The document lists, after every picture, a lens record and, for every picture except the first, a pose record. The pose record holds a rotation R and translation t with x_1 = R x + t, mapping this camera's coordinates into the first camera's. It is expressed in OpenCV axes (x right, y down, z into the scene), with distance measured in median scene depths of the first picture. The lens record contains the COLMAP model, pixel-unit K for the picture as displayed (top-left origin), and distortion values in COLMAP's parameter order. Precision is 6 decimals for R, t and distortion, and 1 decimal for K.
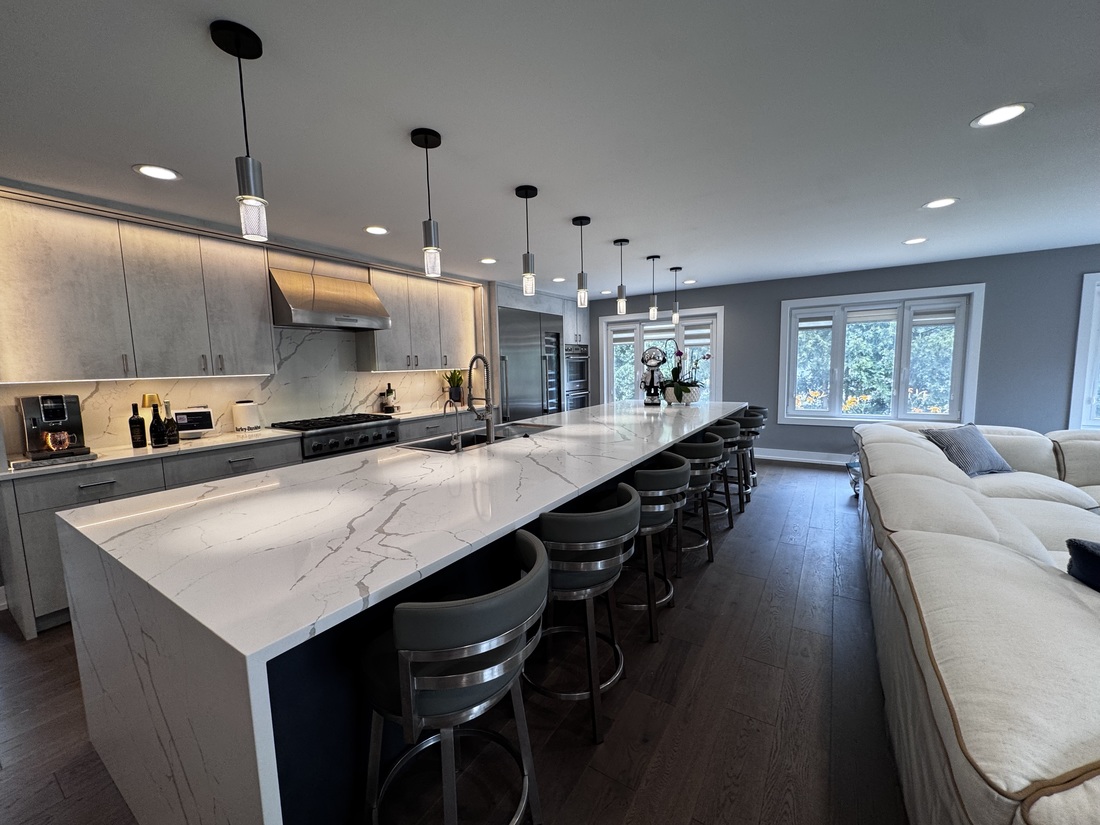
lens RADIAL K [[439.2, 0, 550.0], [0, 439.2, 409.4], [0, 0, 1]] dist [-0.010595, 0.000335]
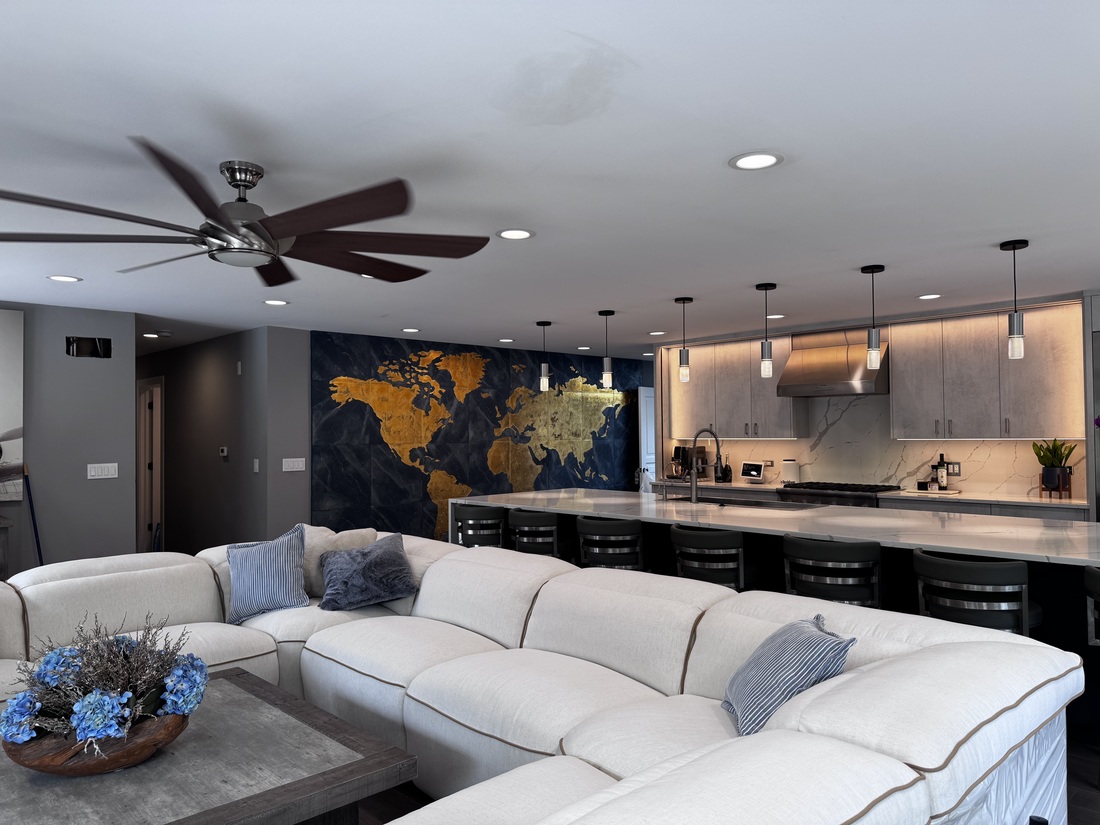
lens RADIAL K [[776.3, 0, 543.8], [0, 776.3, 414.1], [0, 0, 1]] dist [0.049902, -0.037970]
pose [[-0.244590, 0.003915, -0.969619, 1.167347], [-0.082159, 0.996312, 0.024748, -0.105655], [0.966140, 0.085716, -0.243366, 0.634510]]
